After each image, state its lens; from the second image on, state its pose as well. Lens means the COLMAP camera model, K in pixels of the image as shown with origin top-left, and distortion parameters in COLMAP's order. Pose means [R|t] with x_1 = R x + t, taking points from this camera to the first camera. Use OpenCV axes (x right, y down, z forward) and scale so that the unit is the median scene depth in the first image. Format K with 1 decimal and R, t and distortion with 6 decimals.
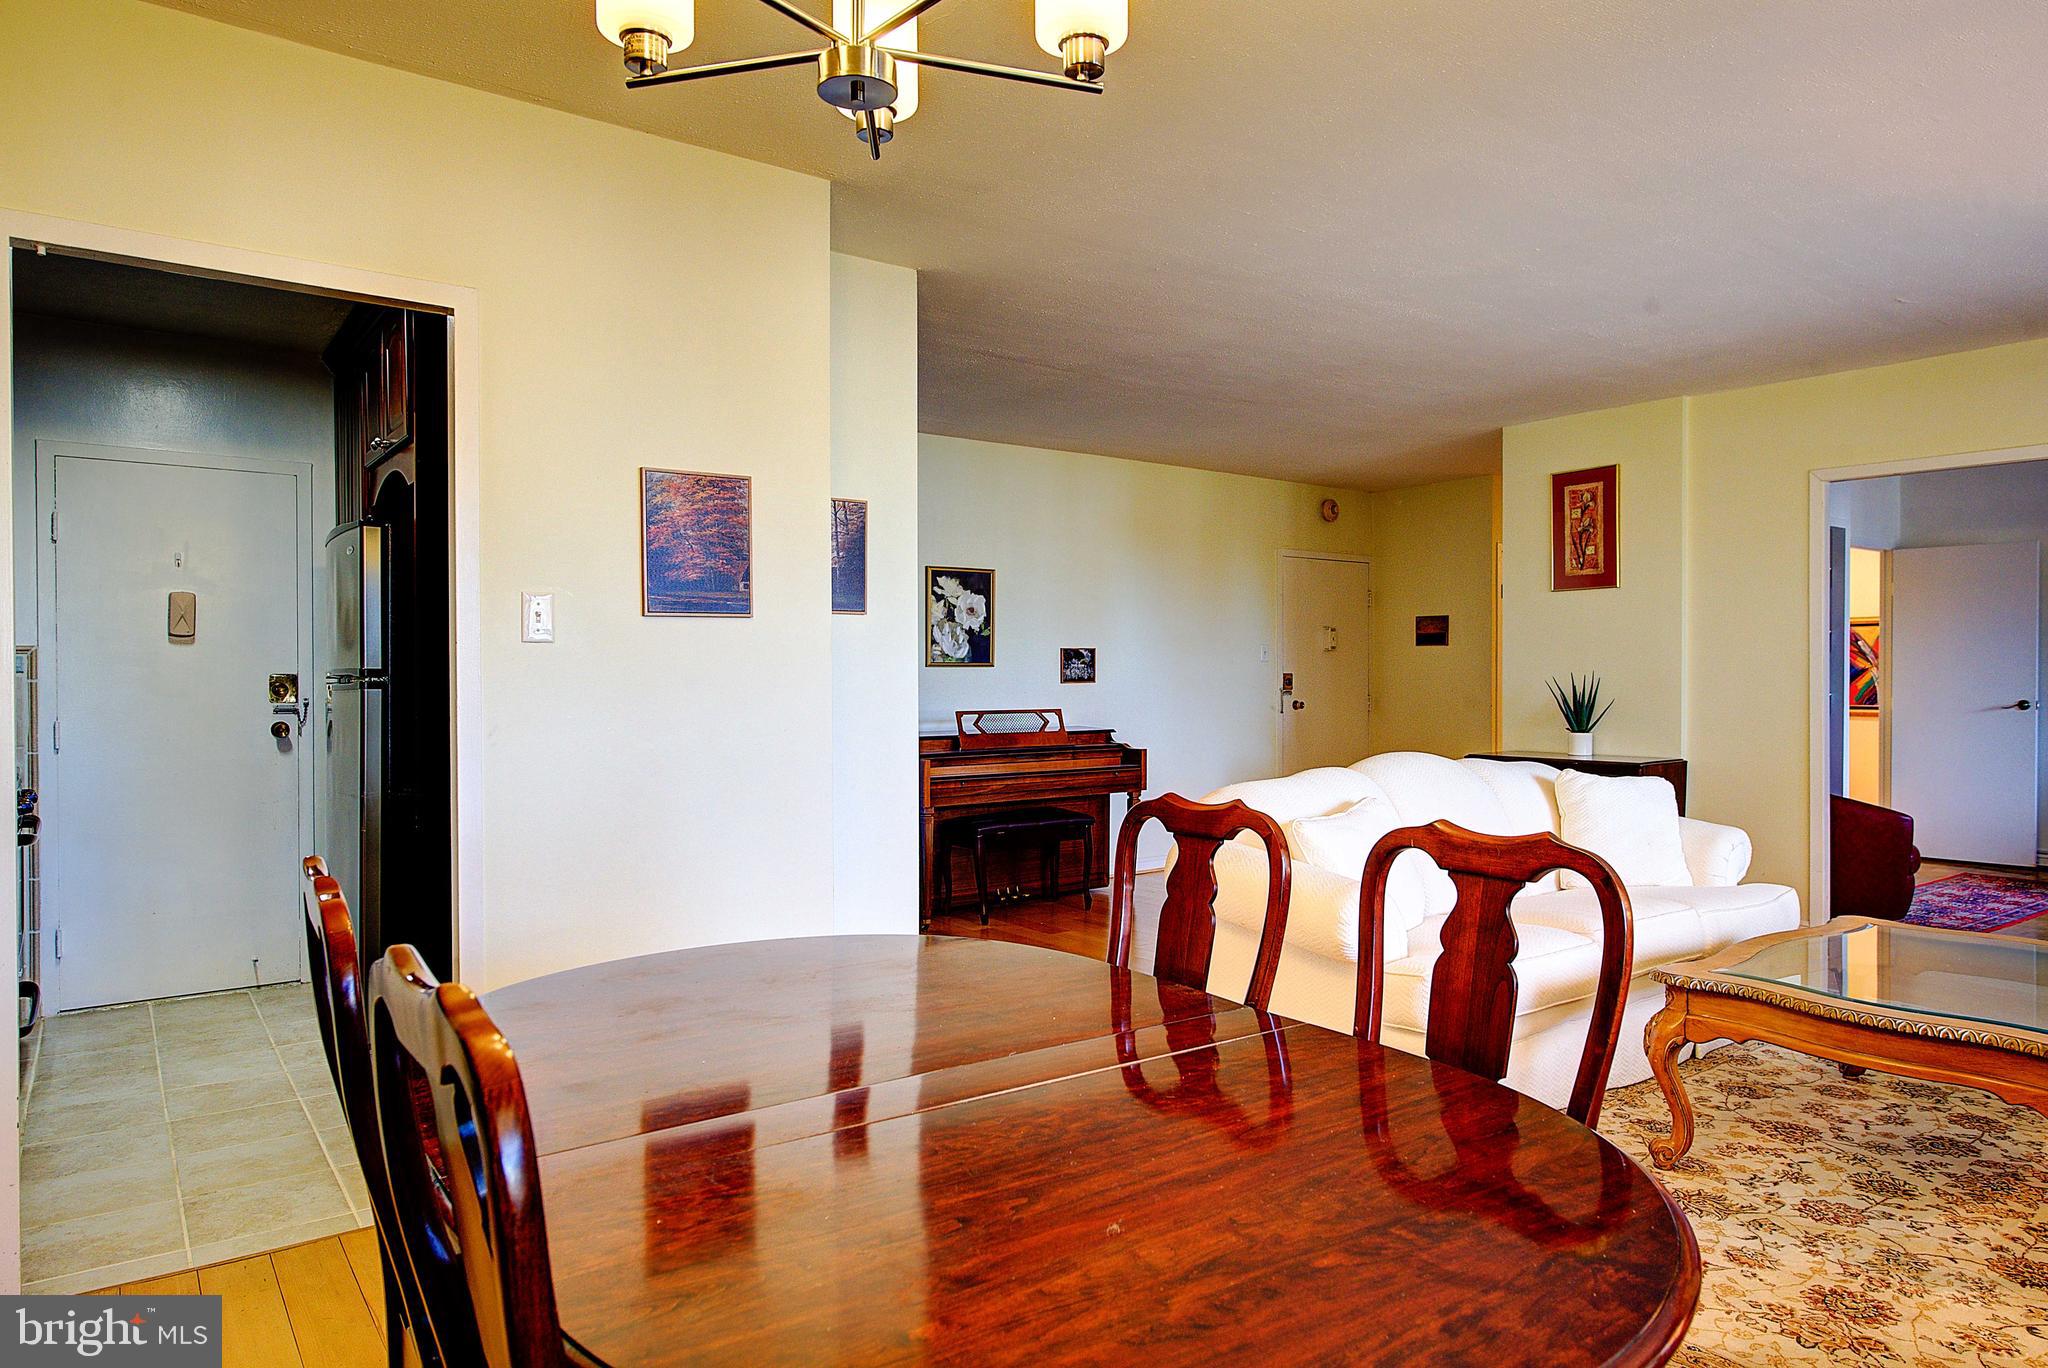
lens RADIAL K [[1256.8, 0, 1030.8], [0, 1256.8, 687.9], [0, 0, 1]] dist [0.006576, -0.003195]
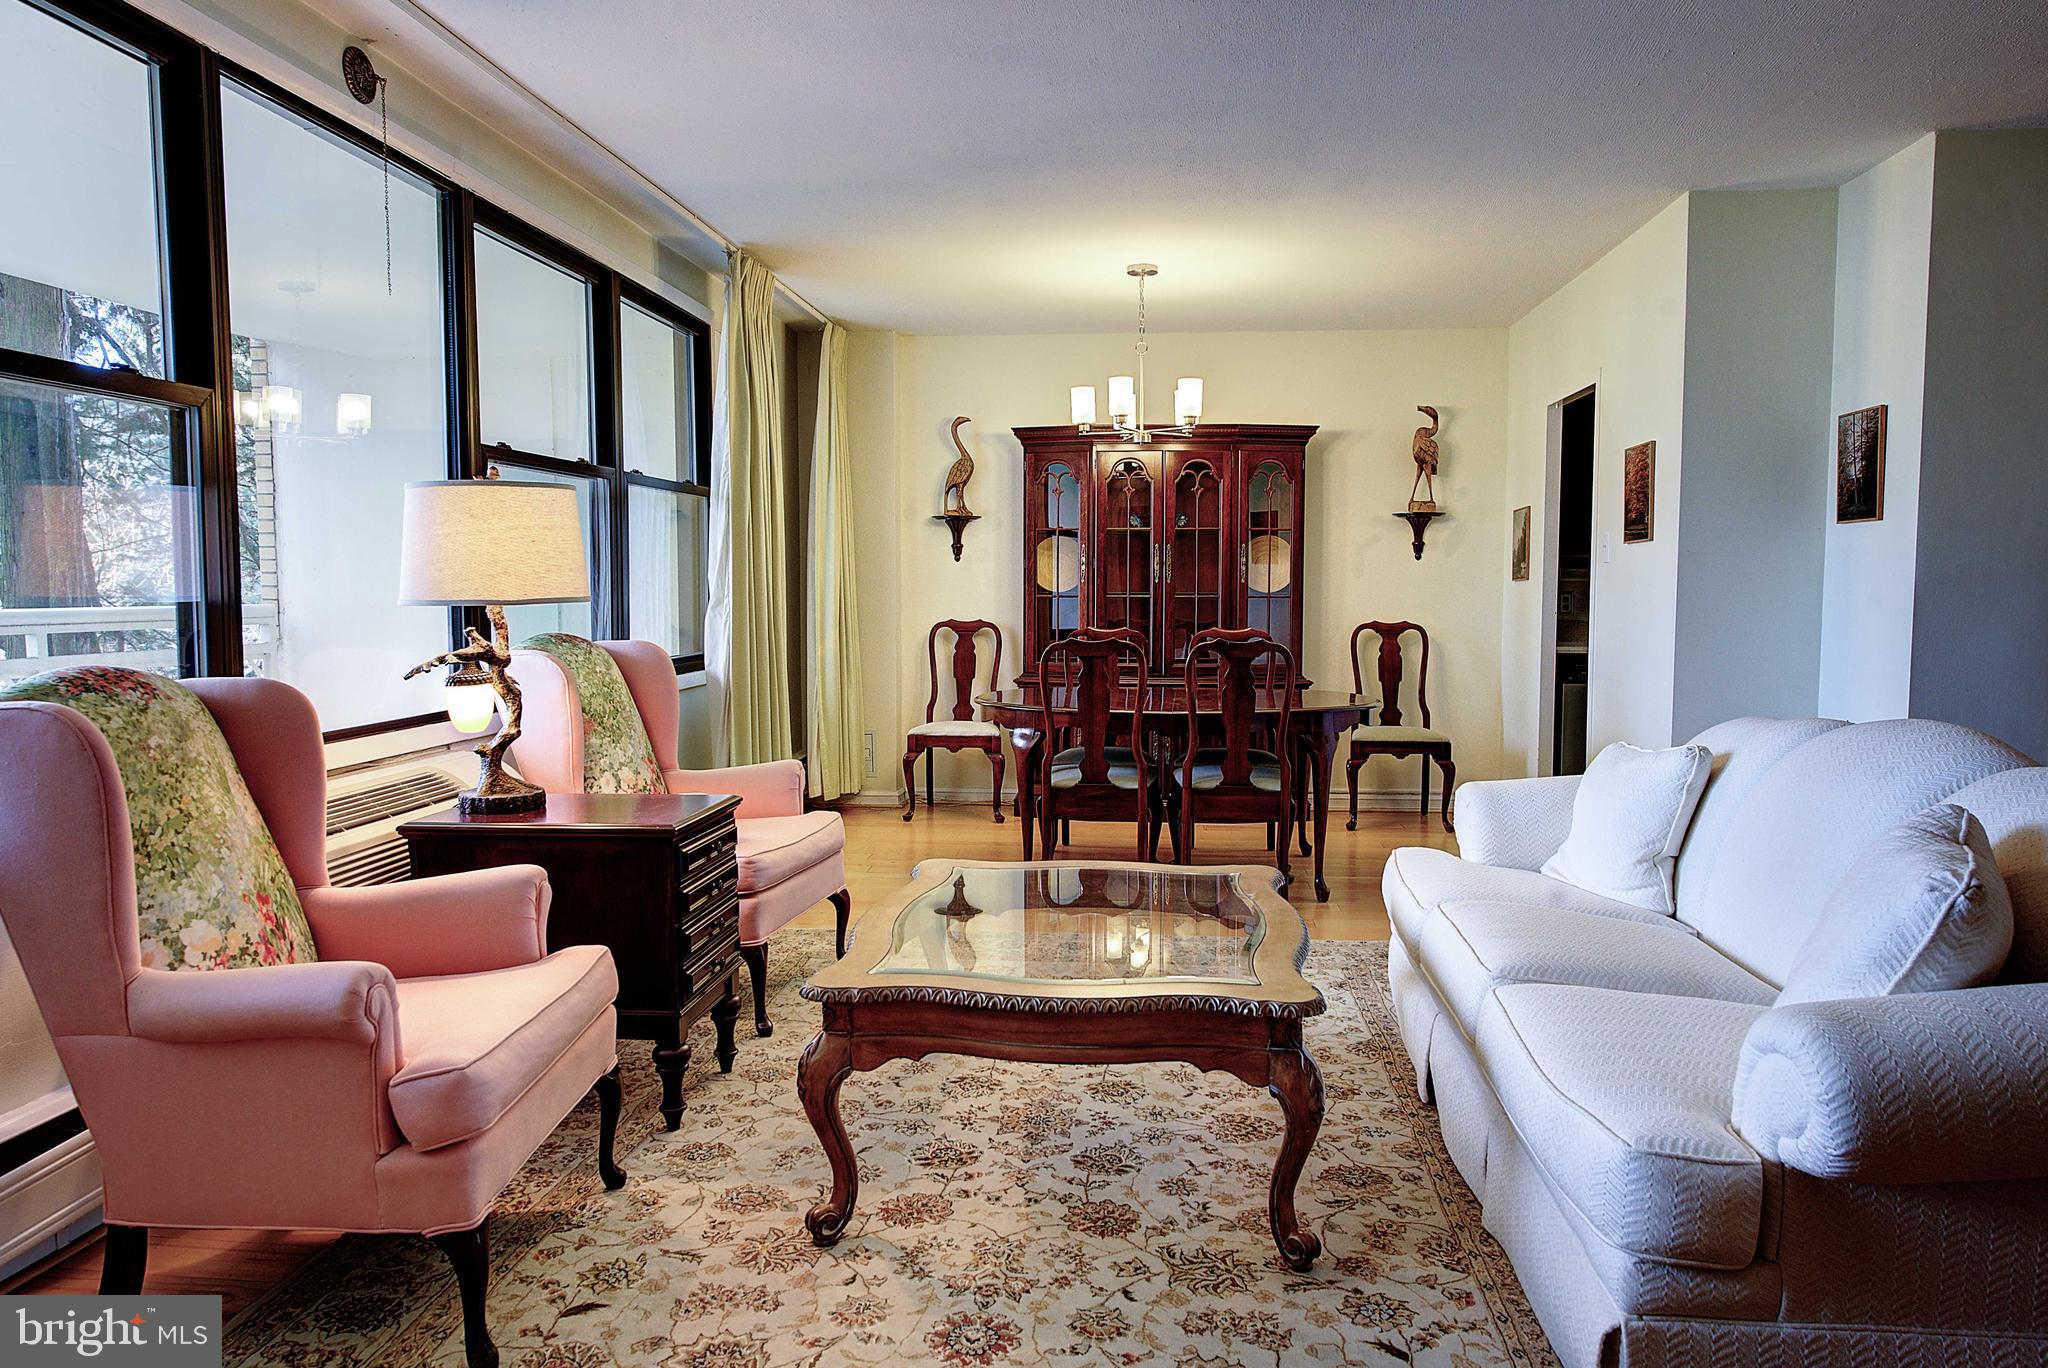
lens RADIAL K [[1376.6, 0, 1014.9], [0, 1376.6, 684.2], [0, 0, 1]] dist [-0.002222, 0.007371]
pose [[-0.692301, 0.056194, -0.719418, 1.357207], [-0.004434, 0.996613, 0.082113, -0.017392], [0.721596, 0.060037, -0.689707, 1.515778]]
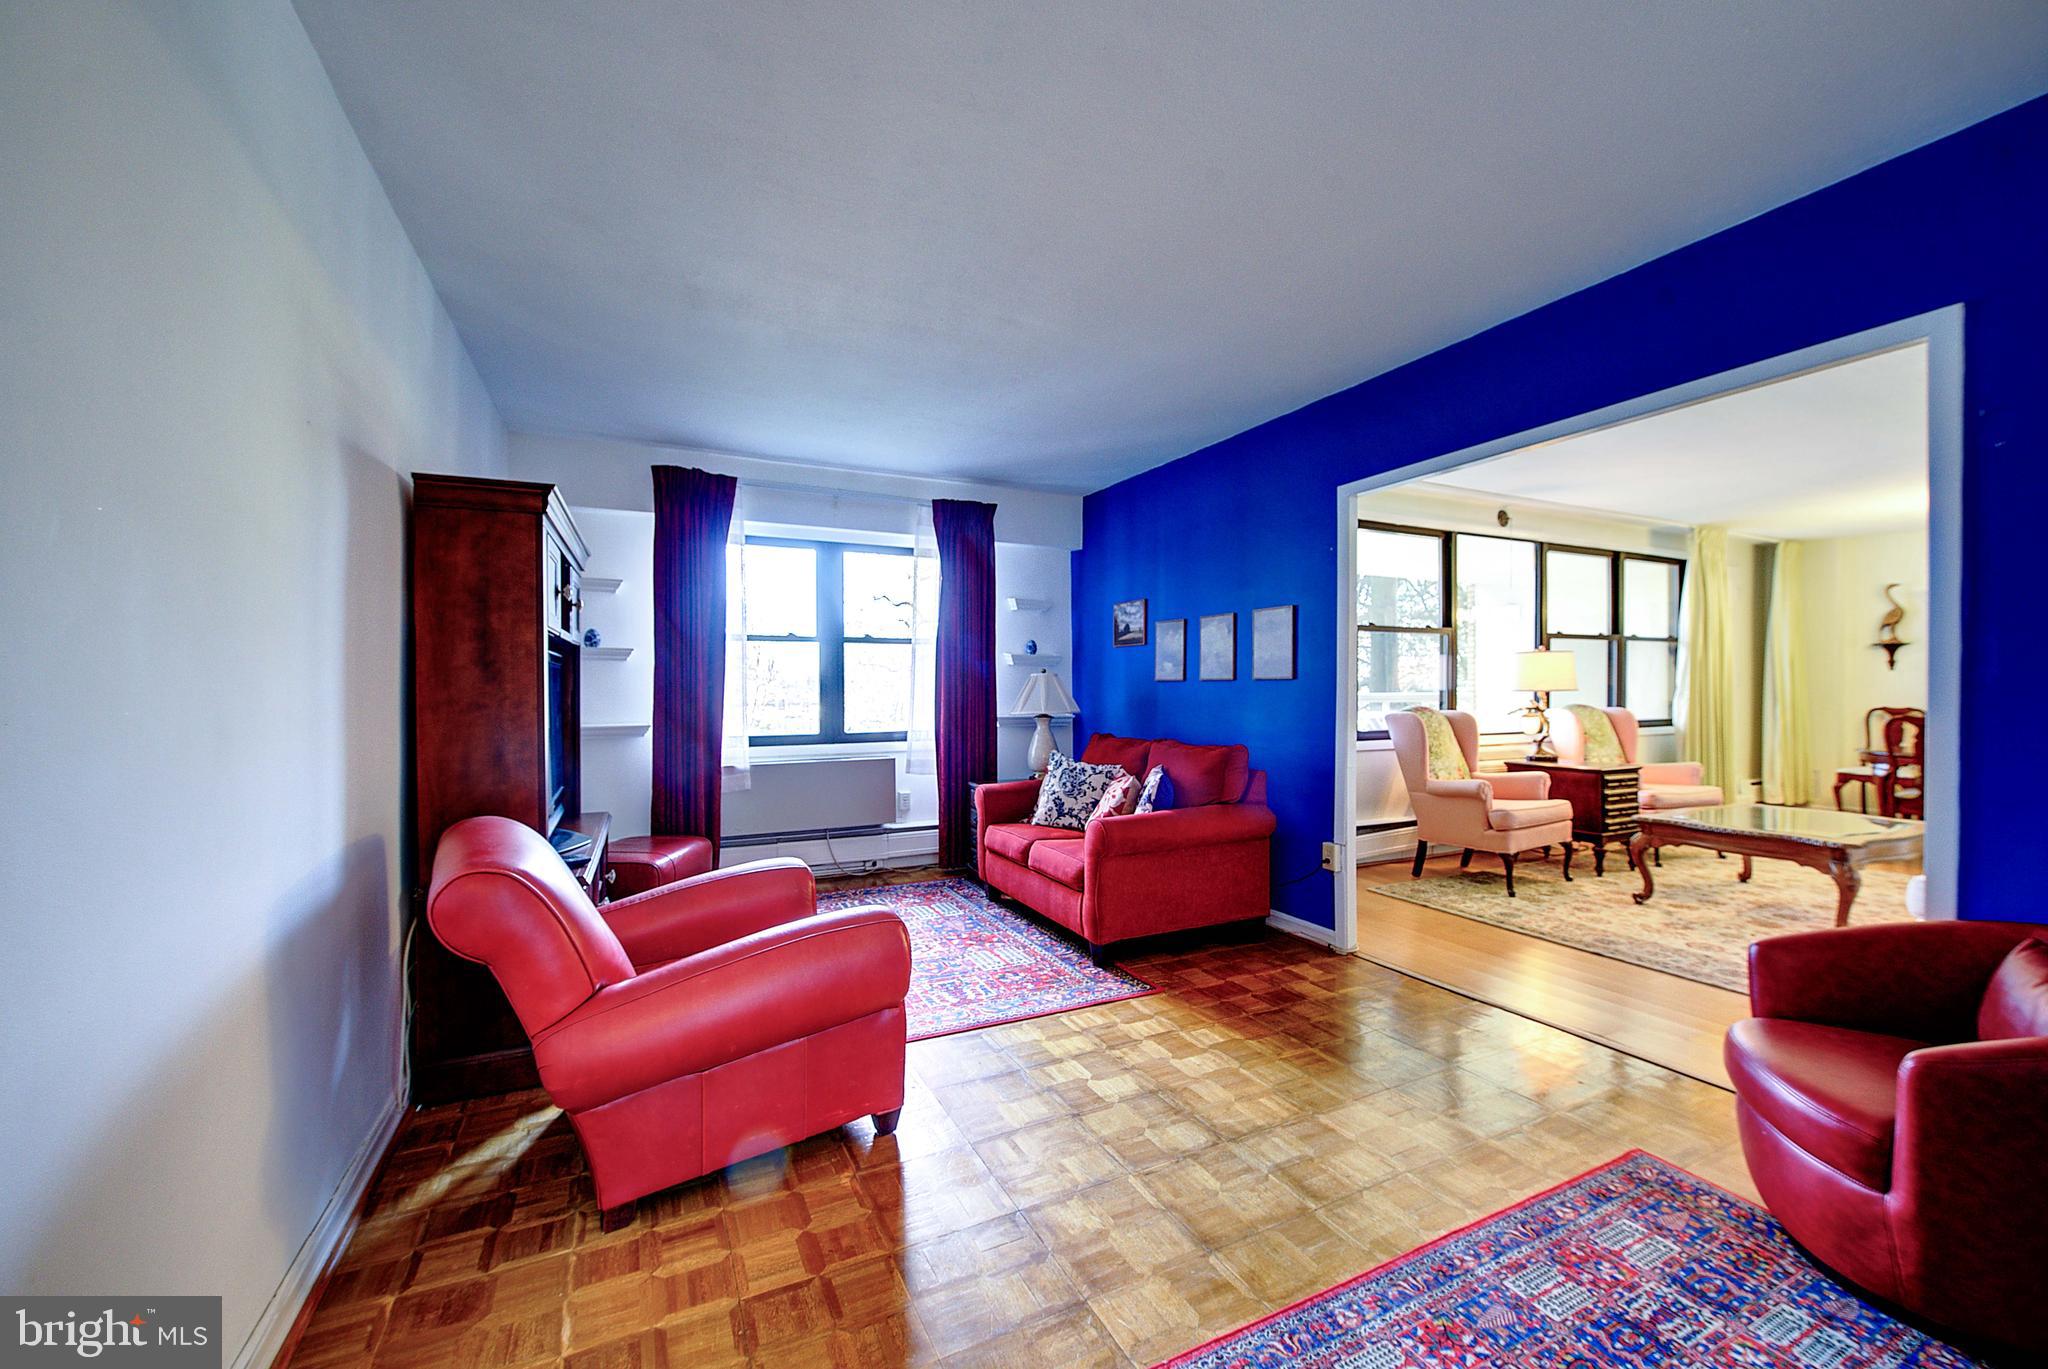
lens RADIAL K [[829.8, 0, 1026.6], [0, 829.8, 682.6], [0, 0, 1]] dist [0.001420, -0.001211]
pose [[-0.982340, 0.002842, 0.187084, 1.645735], [0.004386, 0.999960, 0.007840, -0.028973], [-0.187054, 0.008522, -0.982313, 2.495949]]
